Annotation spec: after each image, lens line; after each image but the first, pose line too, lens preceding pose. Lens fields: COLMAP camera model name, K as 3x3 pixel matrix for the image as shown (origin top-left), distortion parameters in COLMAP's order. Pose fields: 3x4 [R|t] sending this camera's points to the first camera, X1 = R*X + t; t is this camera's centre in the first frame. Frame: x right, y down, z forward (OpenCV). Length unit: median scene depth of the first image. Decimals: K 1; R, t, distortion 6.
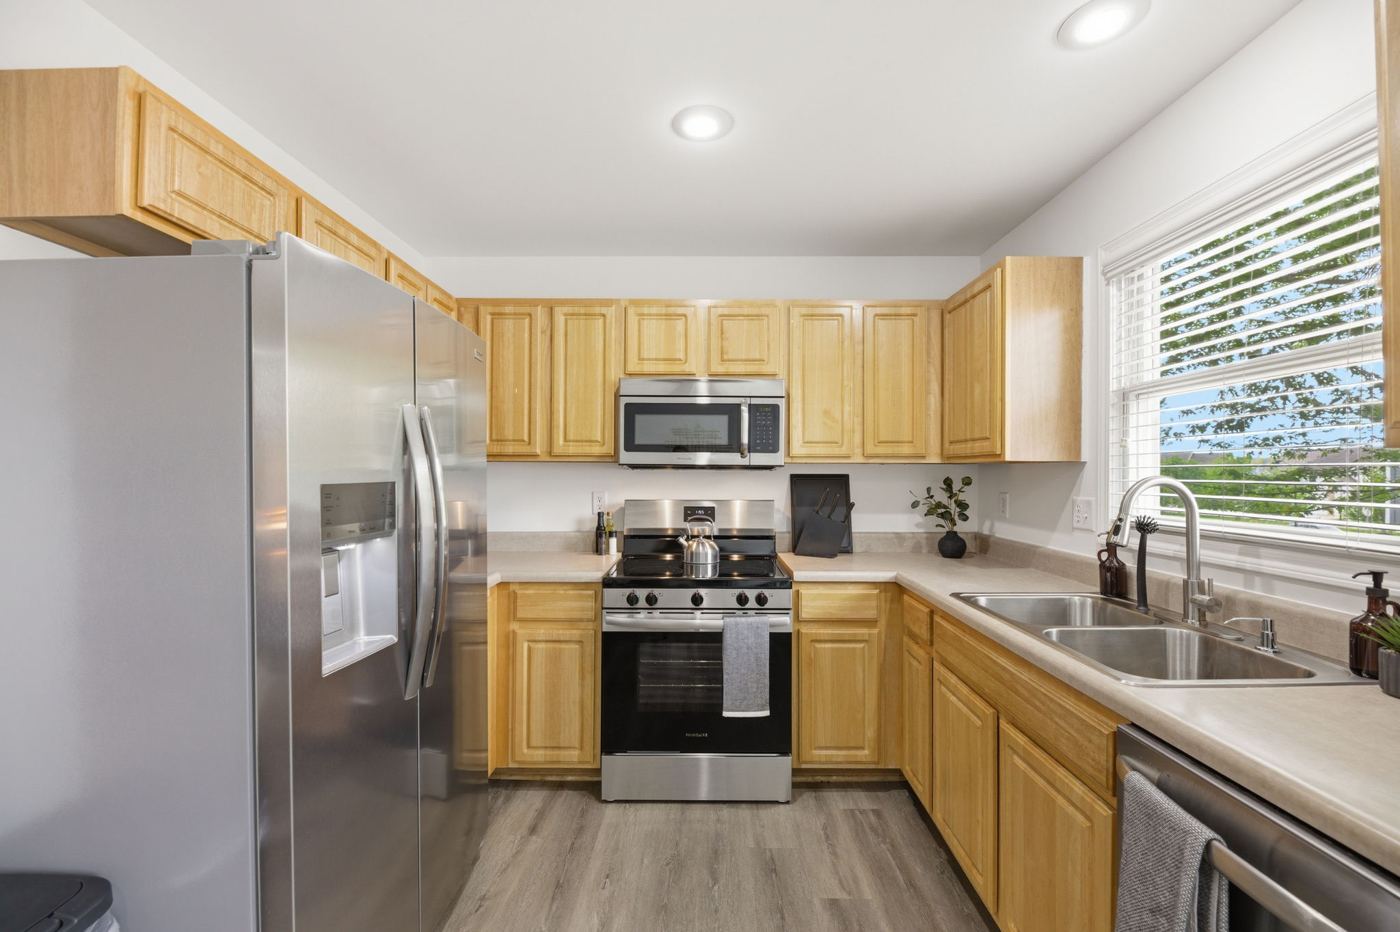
lens RADIAL K [[565.9, 0, 700.3], [0, 565.9, 469.0], [0, 0, 1]] dist [-0.002936, -0.000289]
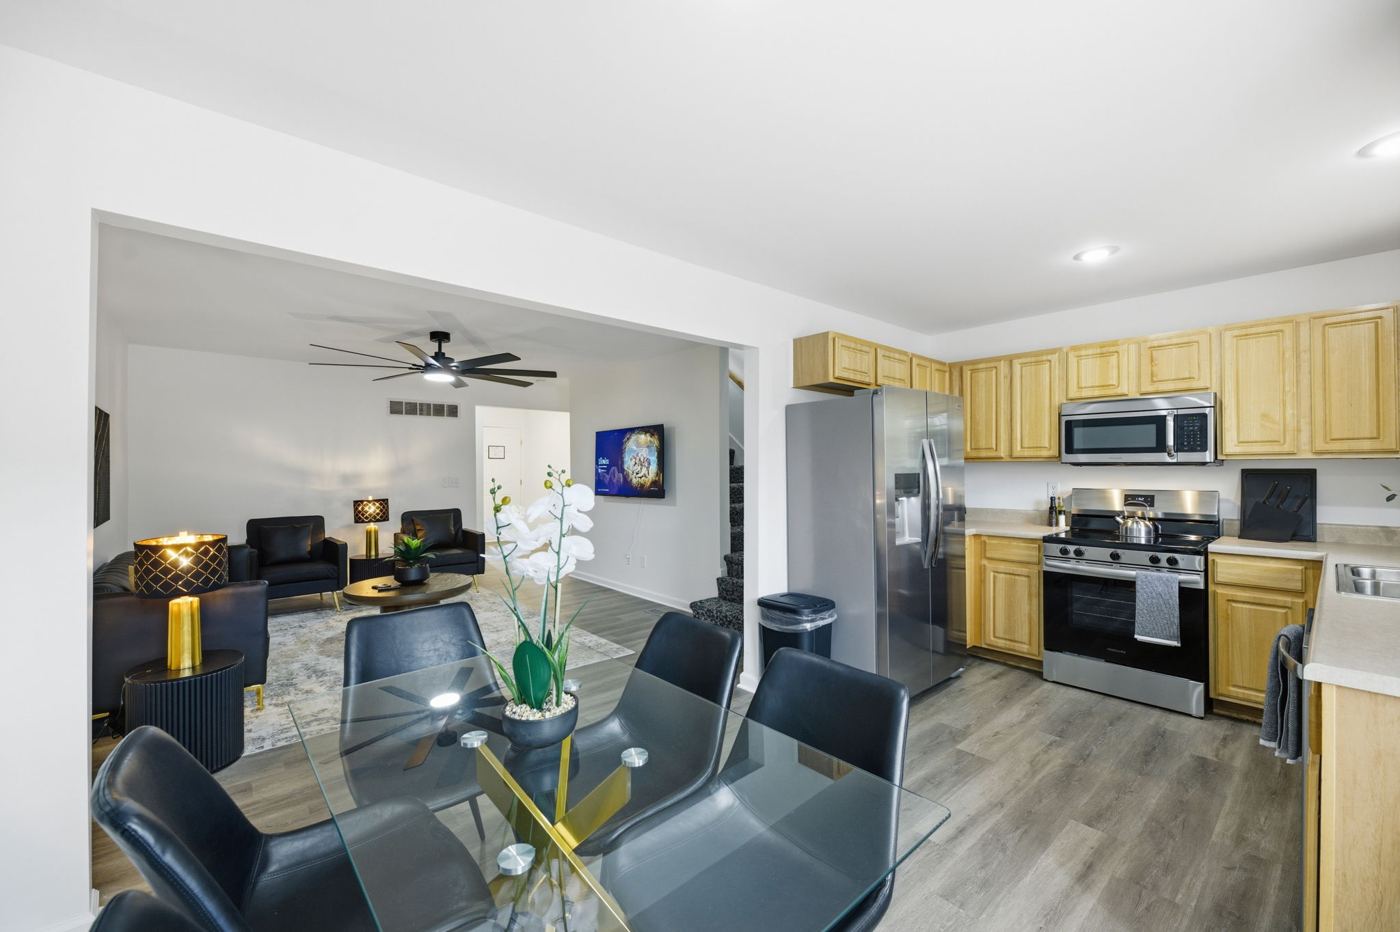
lens RADIAL K [[565.9, 0, 700.3], [0, 565.9, 469.0], [0, 0, 1]] dist [-0.002936, -0.000289]
pose [[0.669281, -0.005323, -0.742991, 0.316793], [0.009857, 0.999950, 0.001716, -0.004213], [0.742944, -0.008473, 0.669300, -0.664412]]
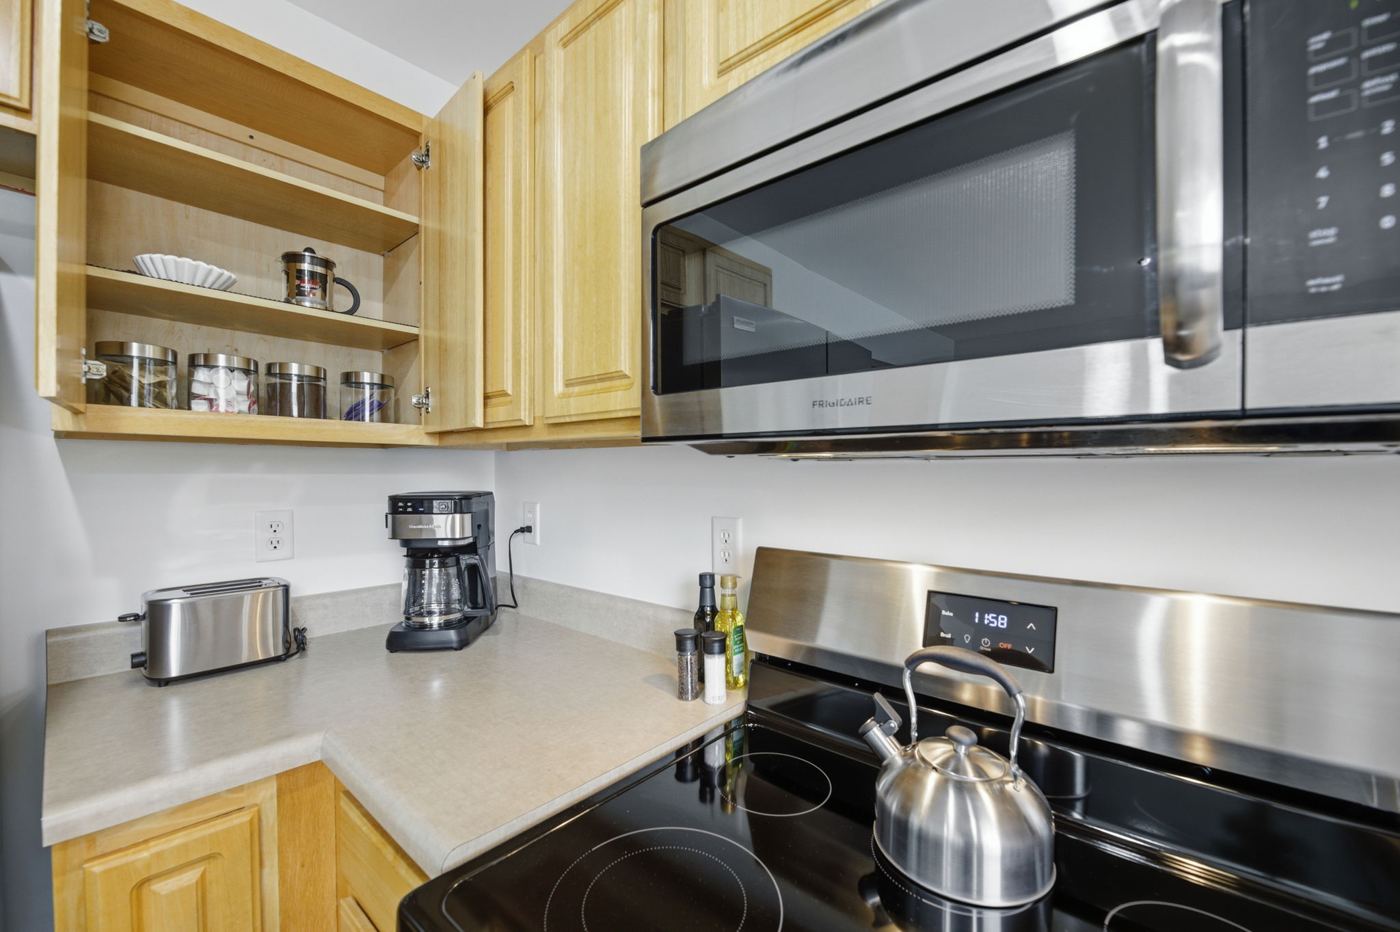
lens RADIAL K [[565.9, 0, 700.3], [0, 565.9, 469.0], [0, 0, 1]] dist [-0.002936, -0.000289]
pose [[0.758581, -0.005747, -0.651554, 0.075371], [0.005993, 0.999980, -0.001843, 0.007692], [0.651551, -0.002506, 0.758600, 0.802414]]
